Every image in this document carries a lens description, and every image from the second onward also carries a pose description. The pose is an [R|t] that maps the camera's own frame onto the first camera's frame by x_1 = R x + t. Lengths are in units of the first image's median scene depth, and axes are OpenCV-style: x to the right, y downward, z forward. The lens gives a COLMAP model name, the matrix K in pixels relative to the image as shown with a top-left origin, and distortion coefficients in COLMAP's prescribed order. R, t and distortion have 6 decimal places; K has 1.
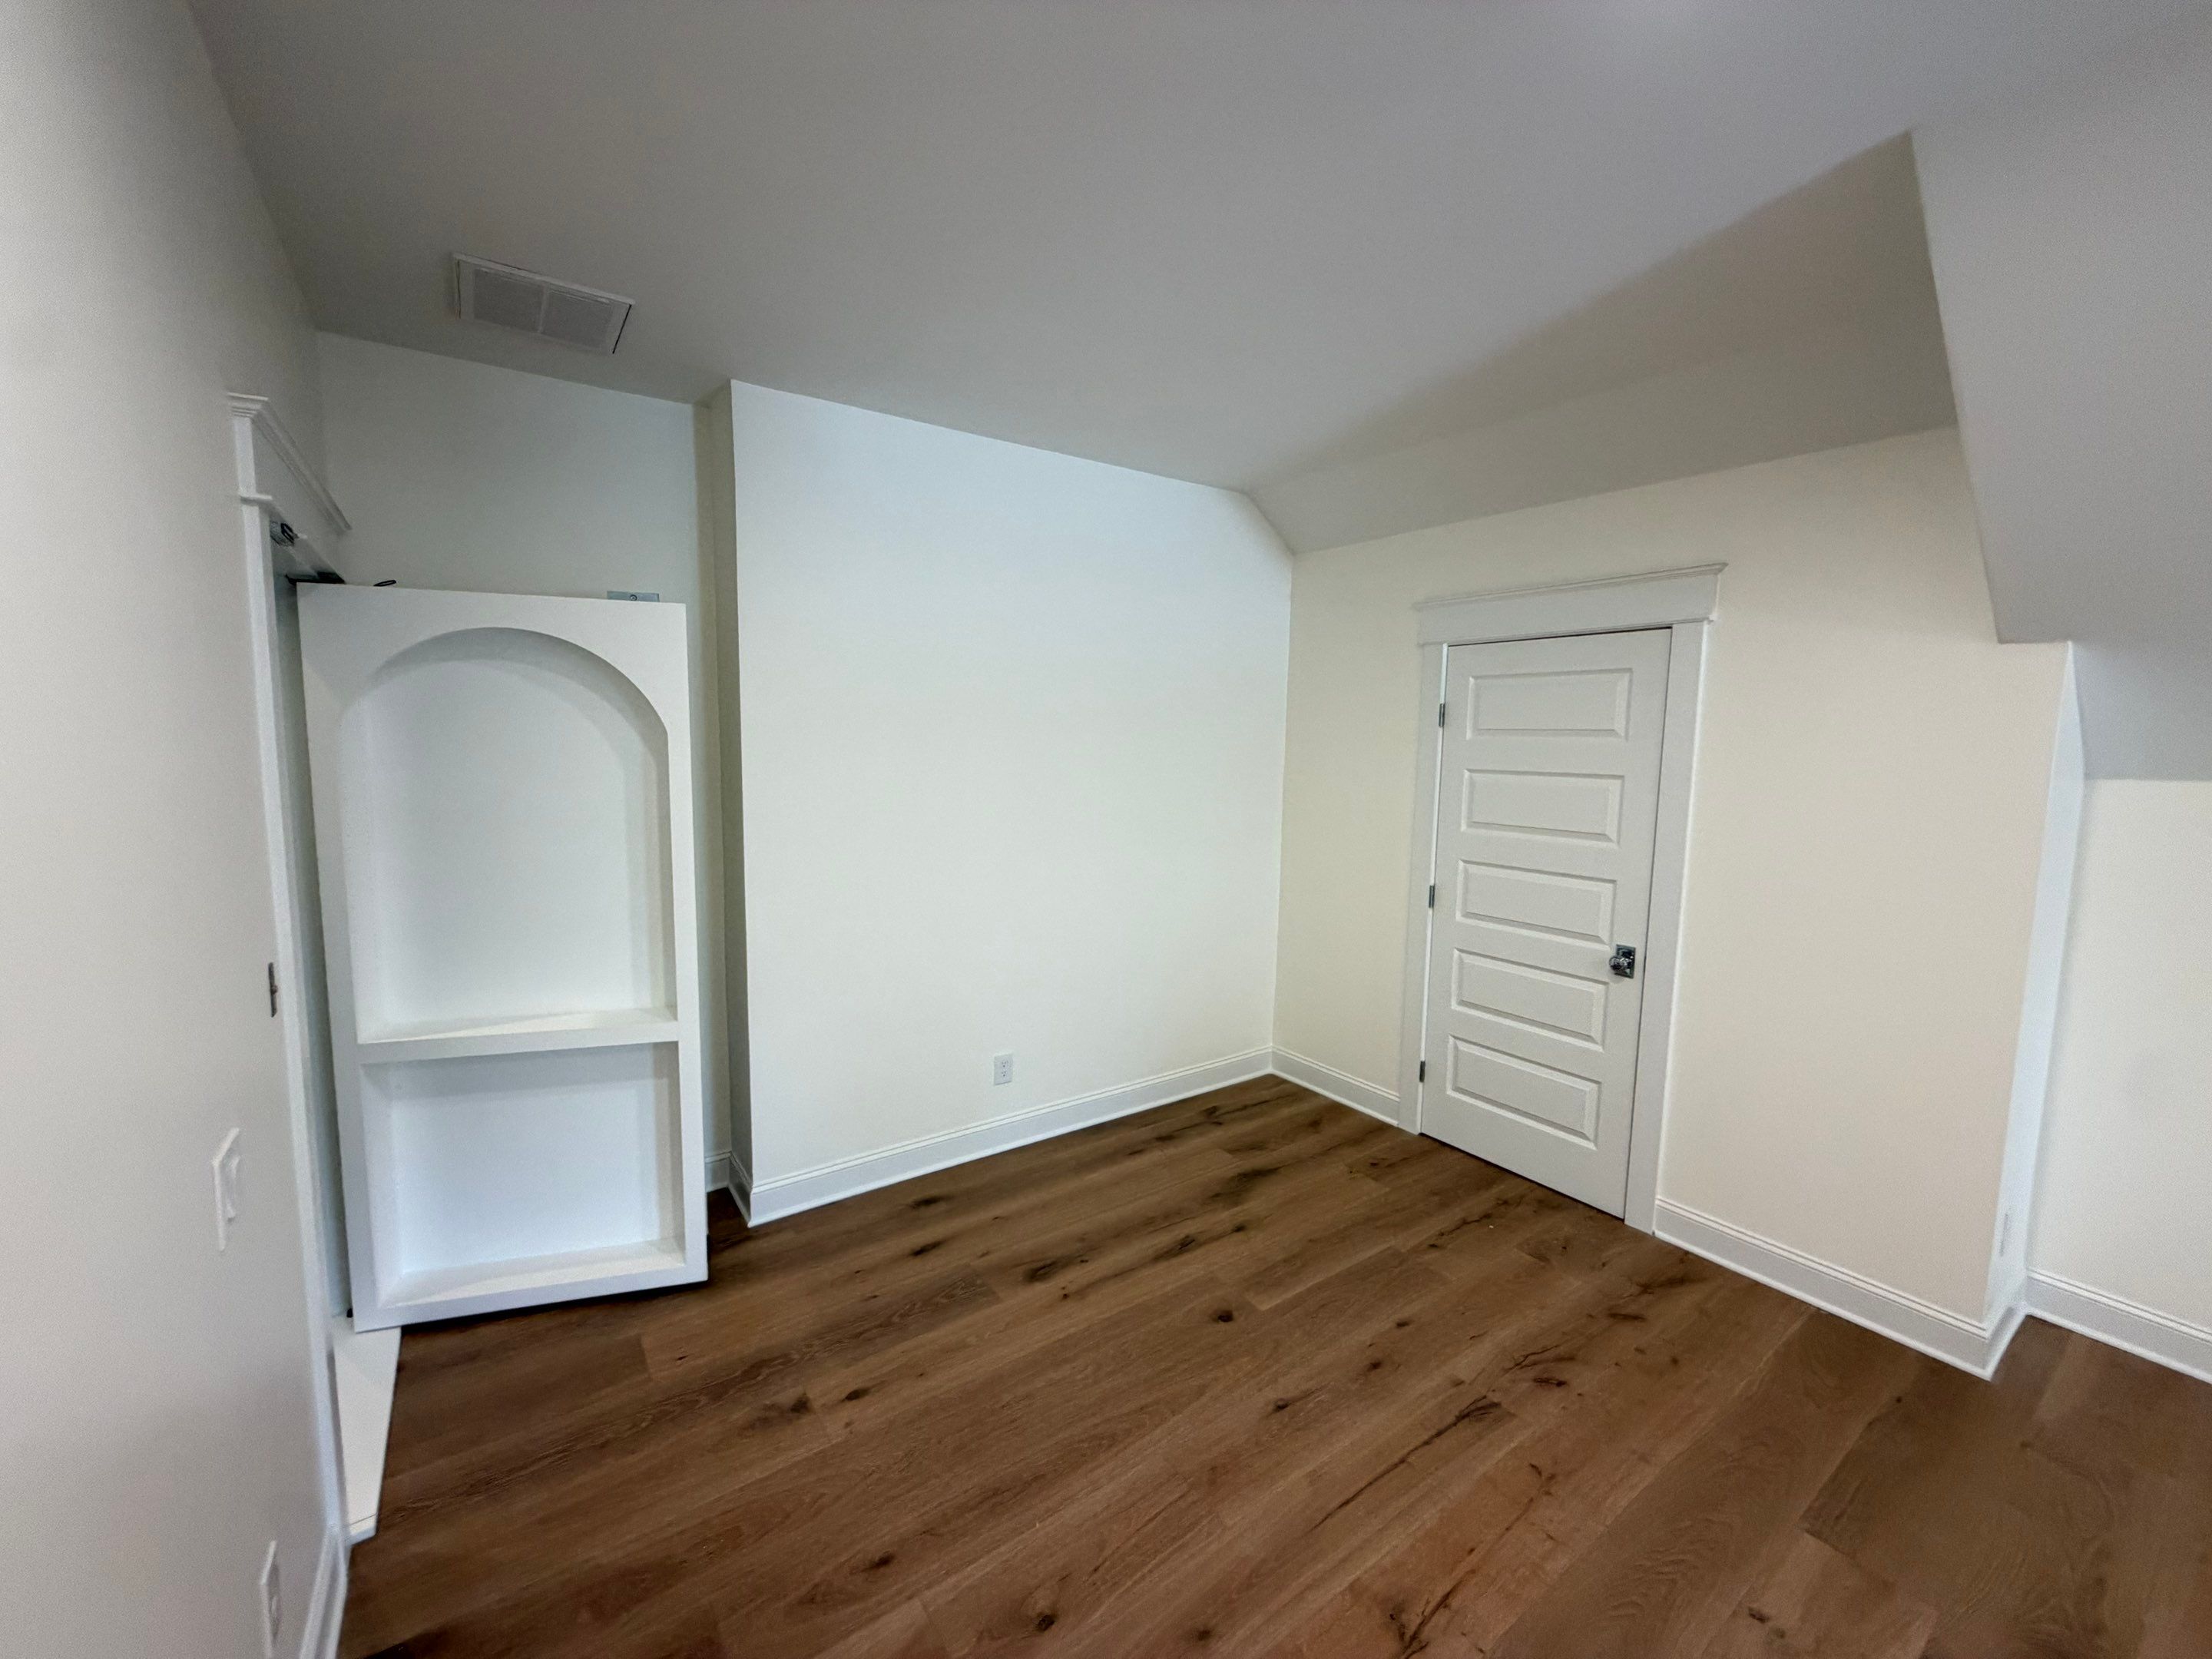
lens RADIAL K [[879.9, 0, 1106.3], [0, 879.9, 830.7], [0, 0, 1]] dist [0.000557, 0.000156]
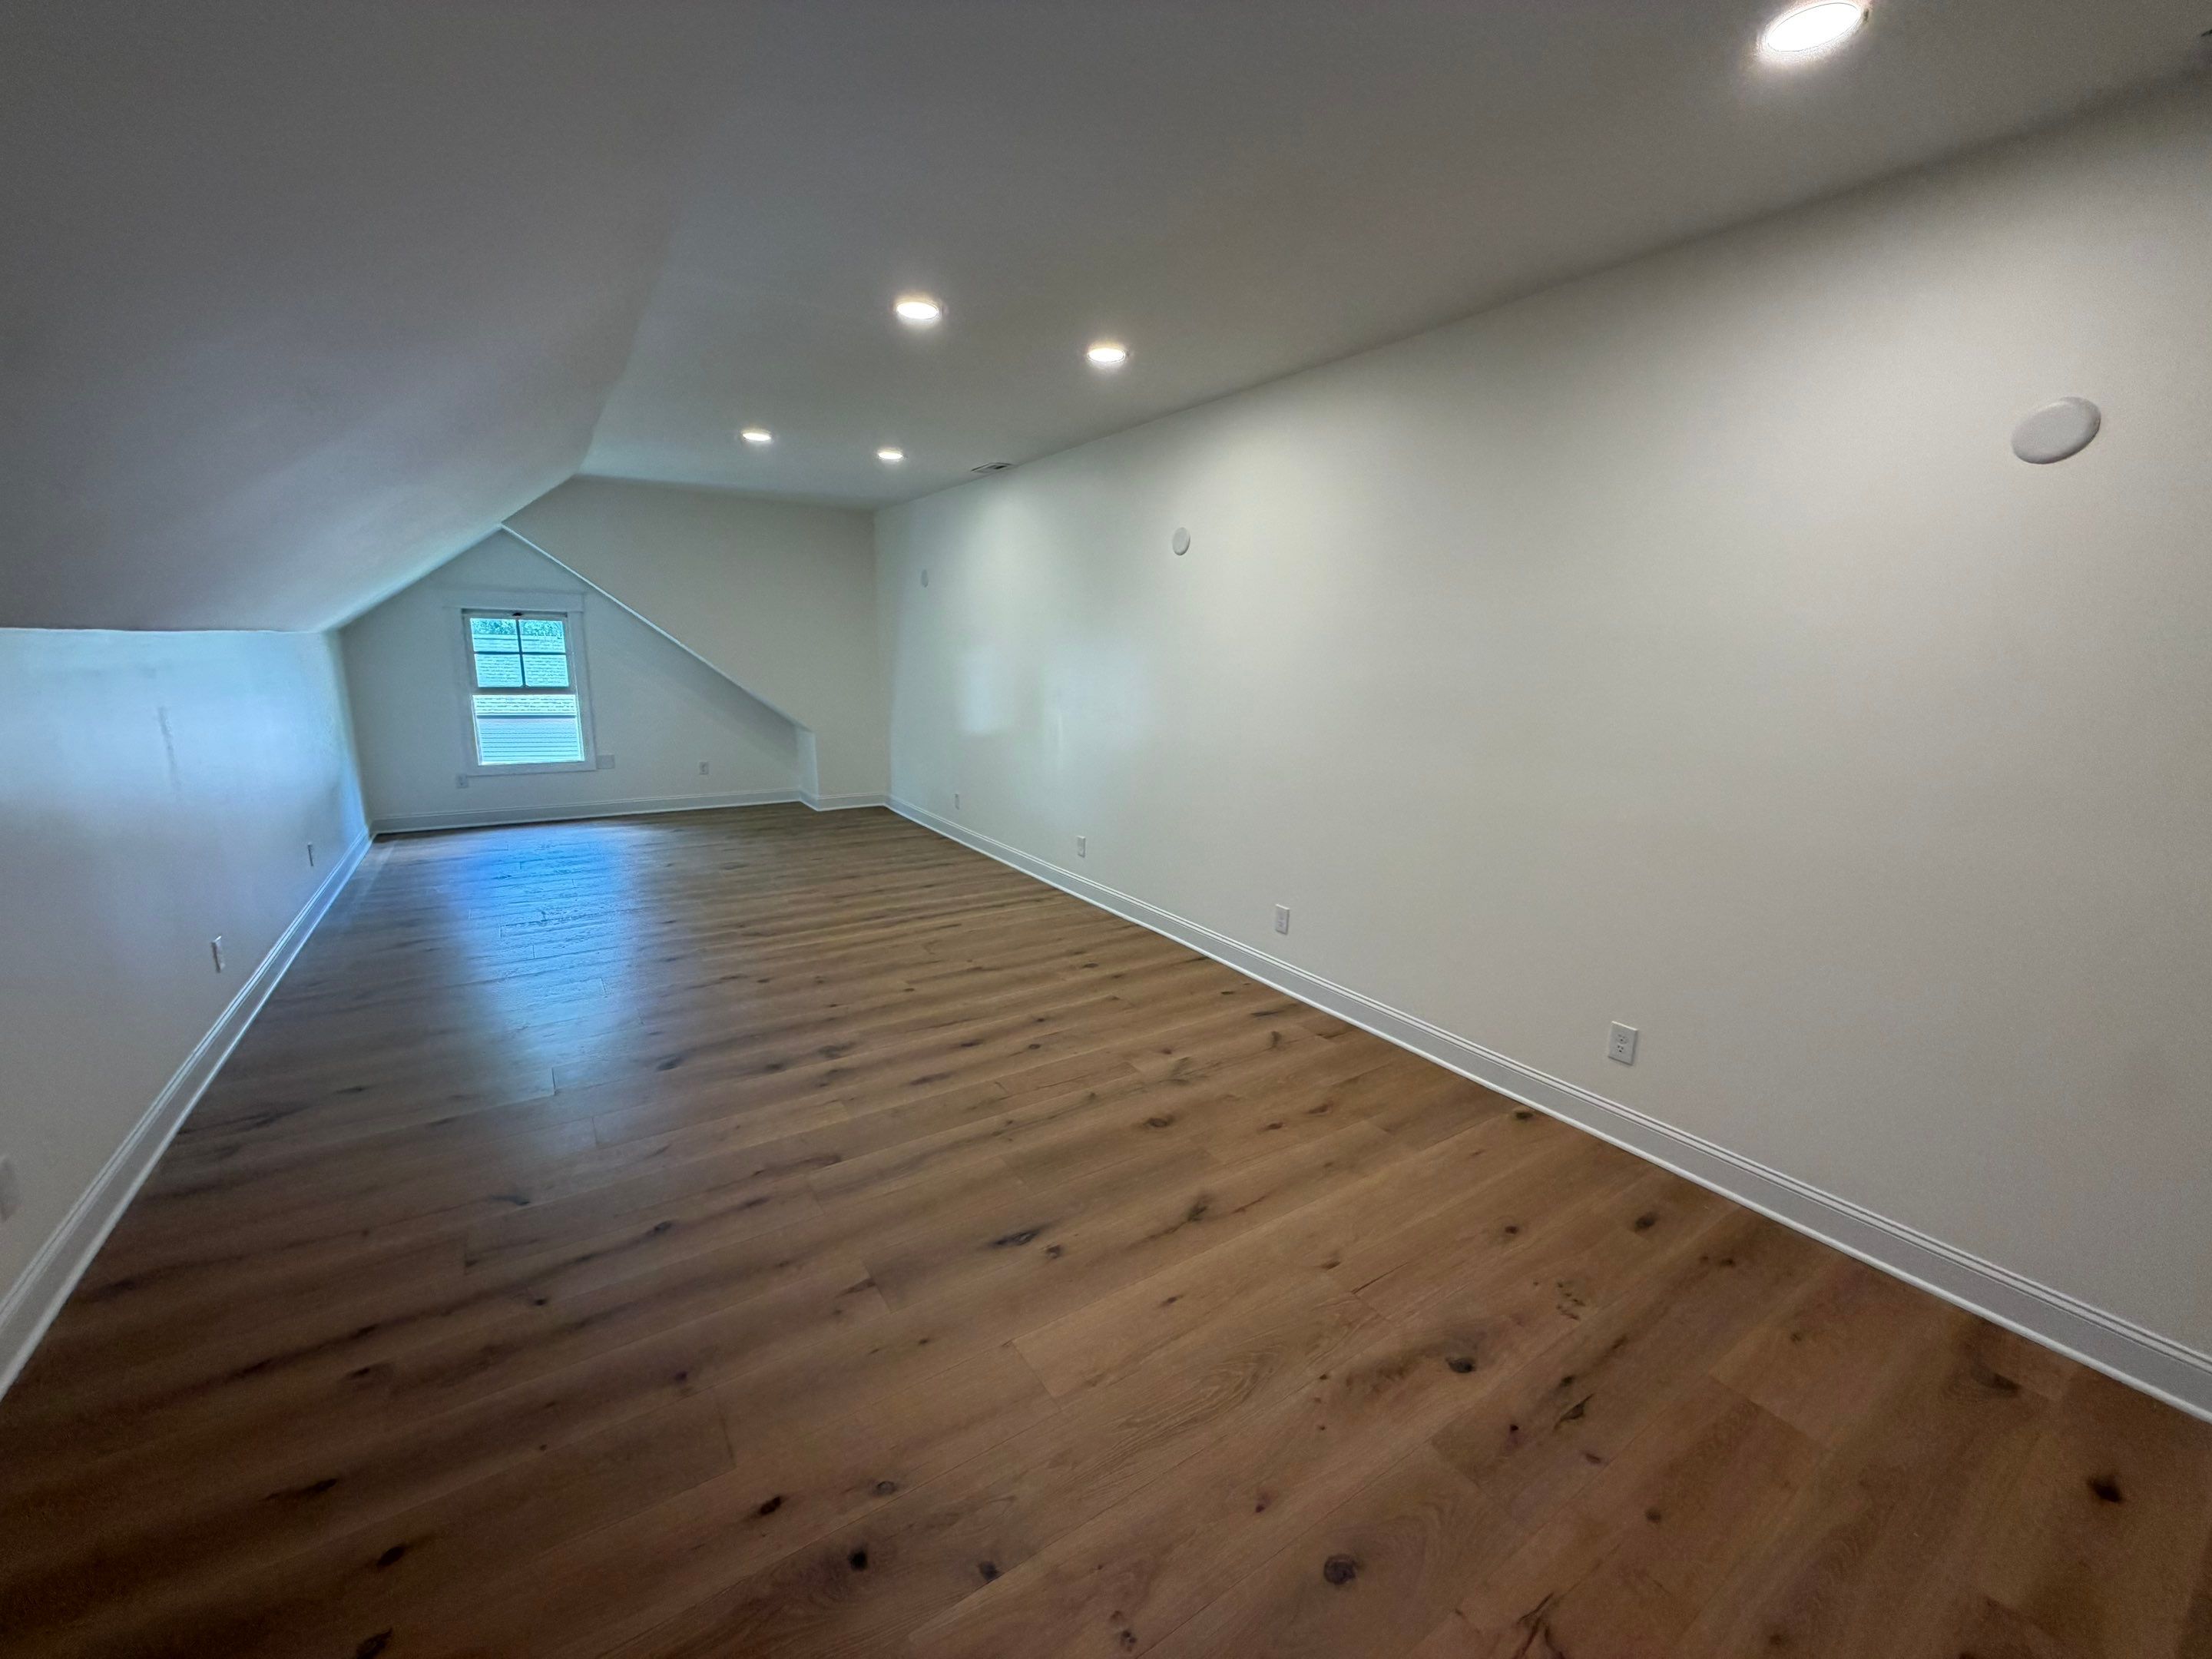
lens RADIAL K [[879.9, 0, 1103.3], [0, 879.9, 829.6], [0, 0, 1]] dist [0.000557, 0.000156]
pose [[-0.998802, -0.041911, 0.025247, 0.475192], [-0.032054, 0.950347, 0.309536, -0.069014], [-0.036967, 0.308356, -0.950552, 0.962937]]
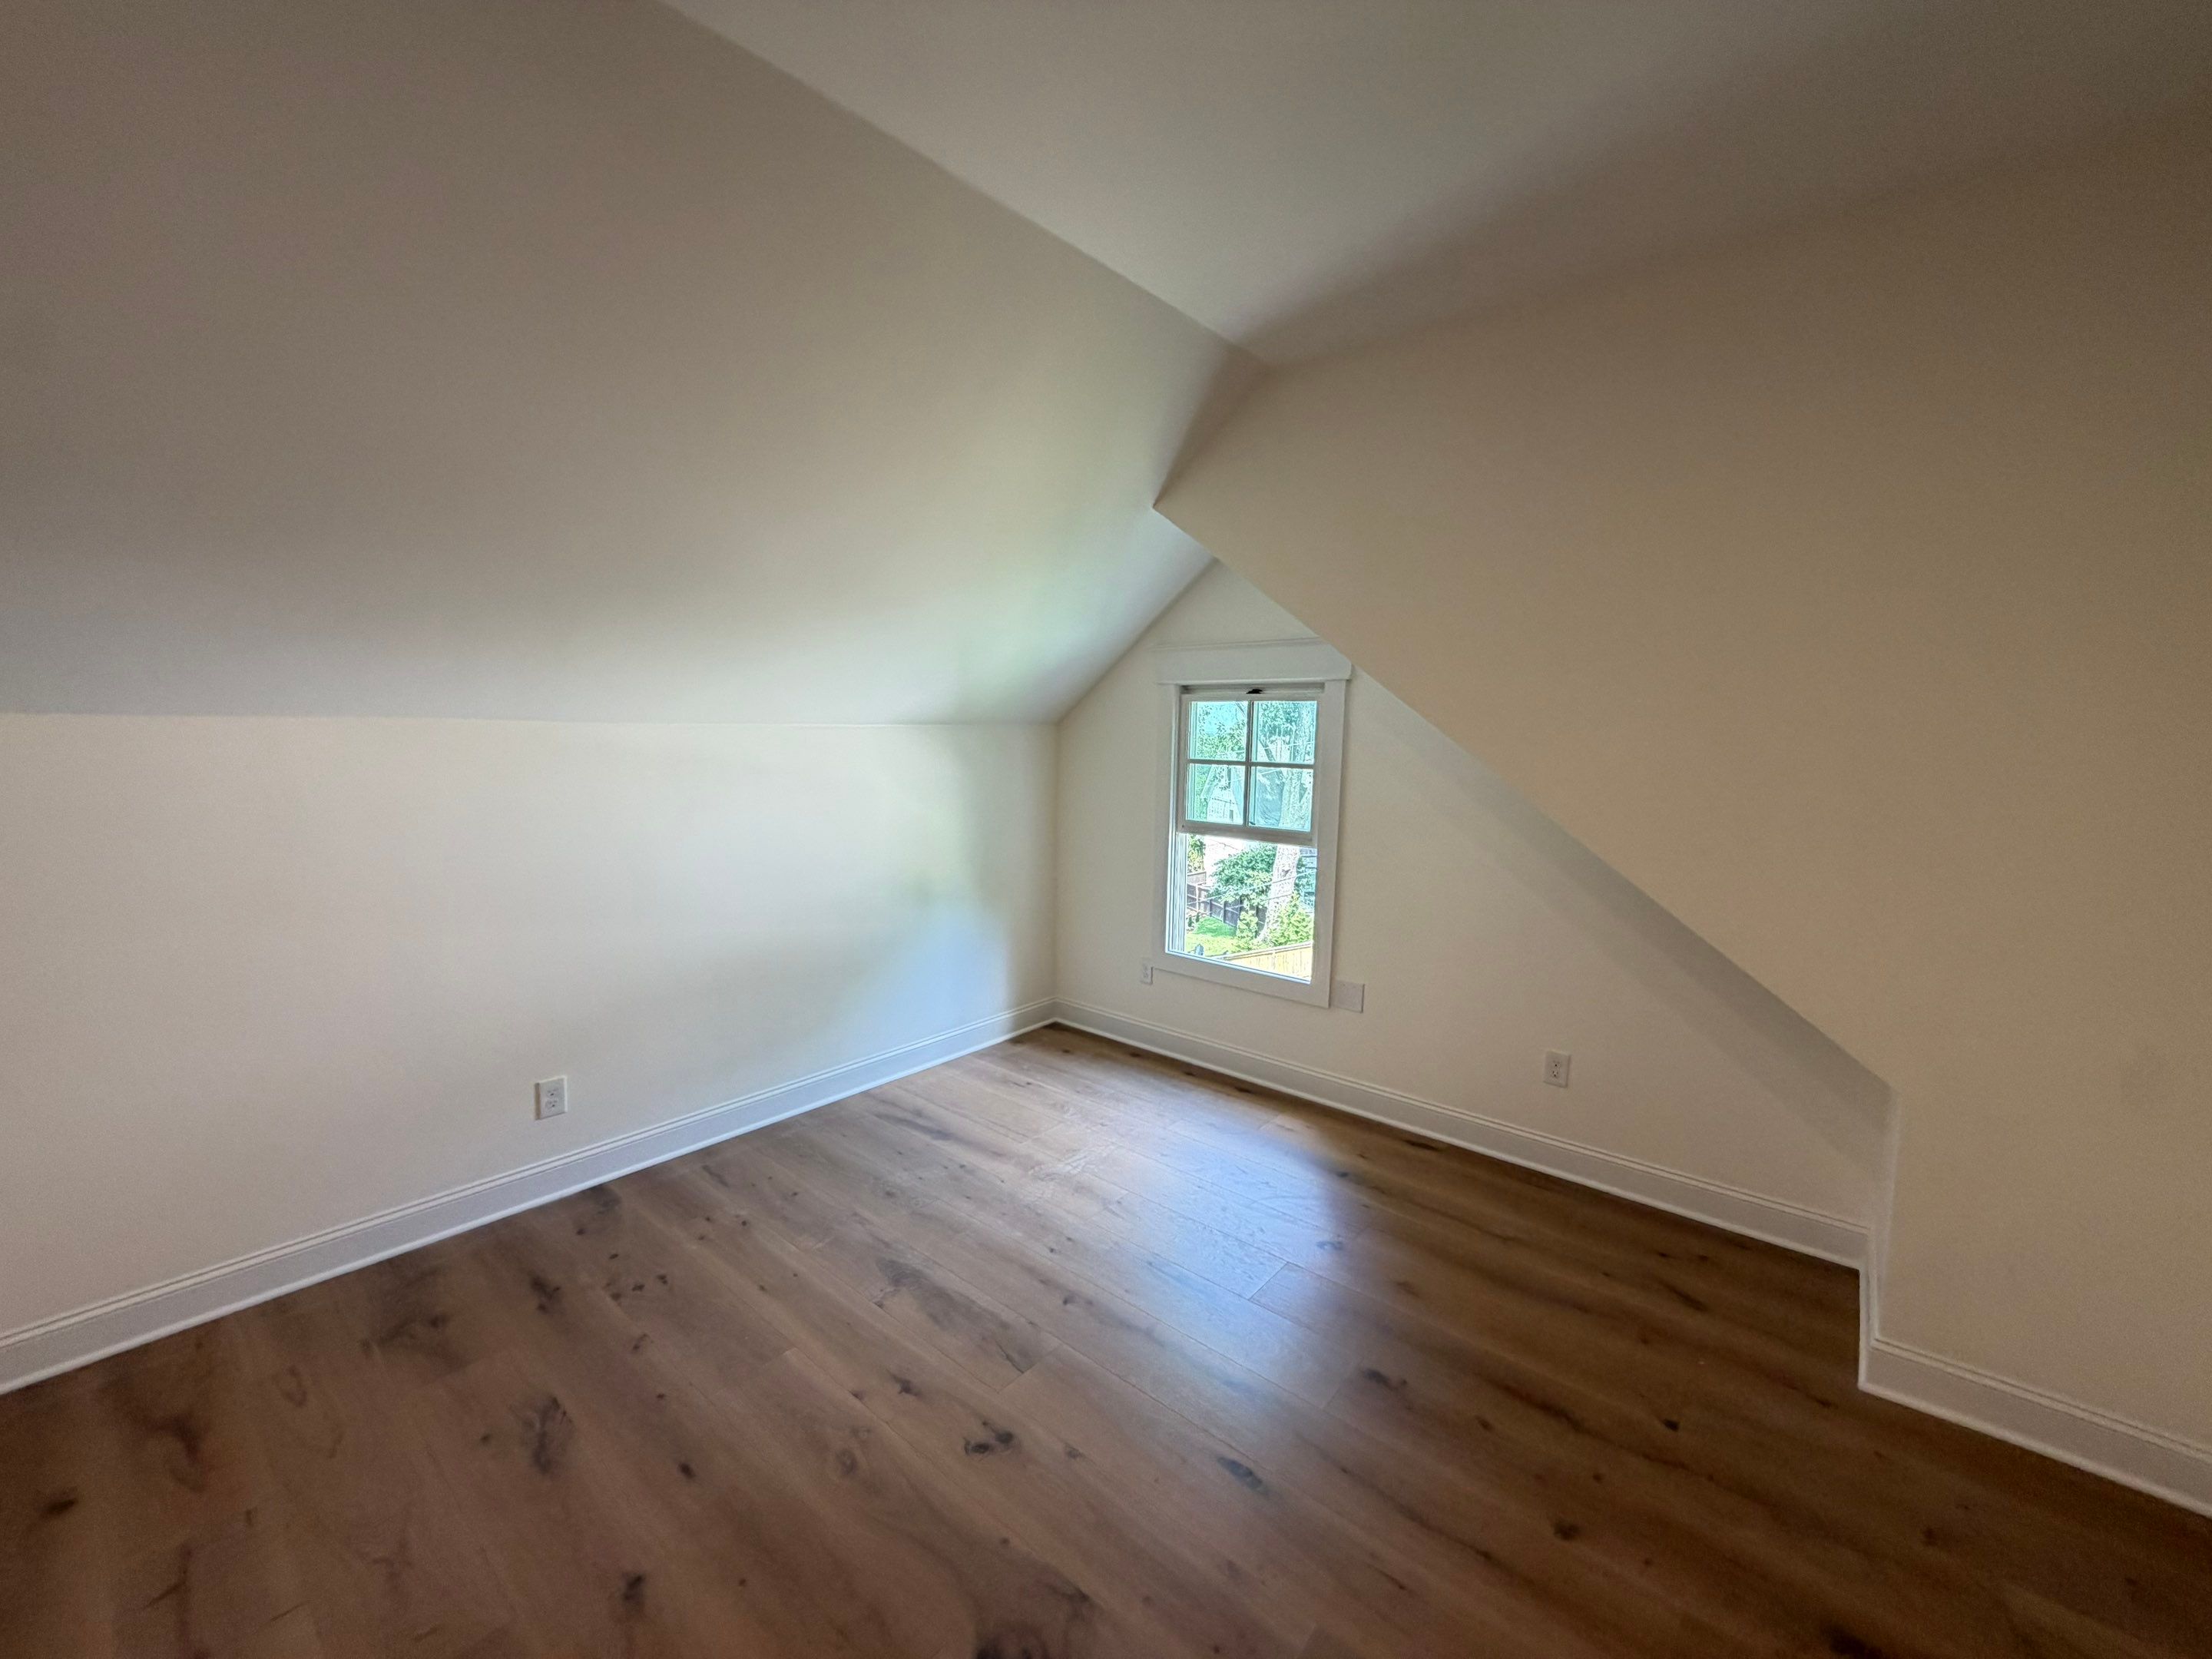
lens RADIAL K [[879.9, 0, 1105.0], [0, 879.9, 834.7], [0, 0, 1]] dist [0.000557, 0.000156]
pose [[-0.248053, -0.136374, 0.959100, 1.014733], [0.086573, 0.982960, 0.162157, 0.169644], [-0.964870, 0.123256, -0.232020, -1.116484]]
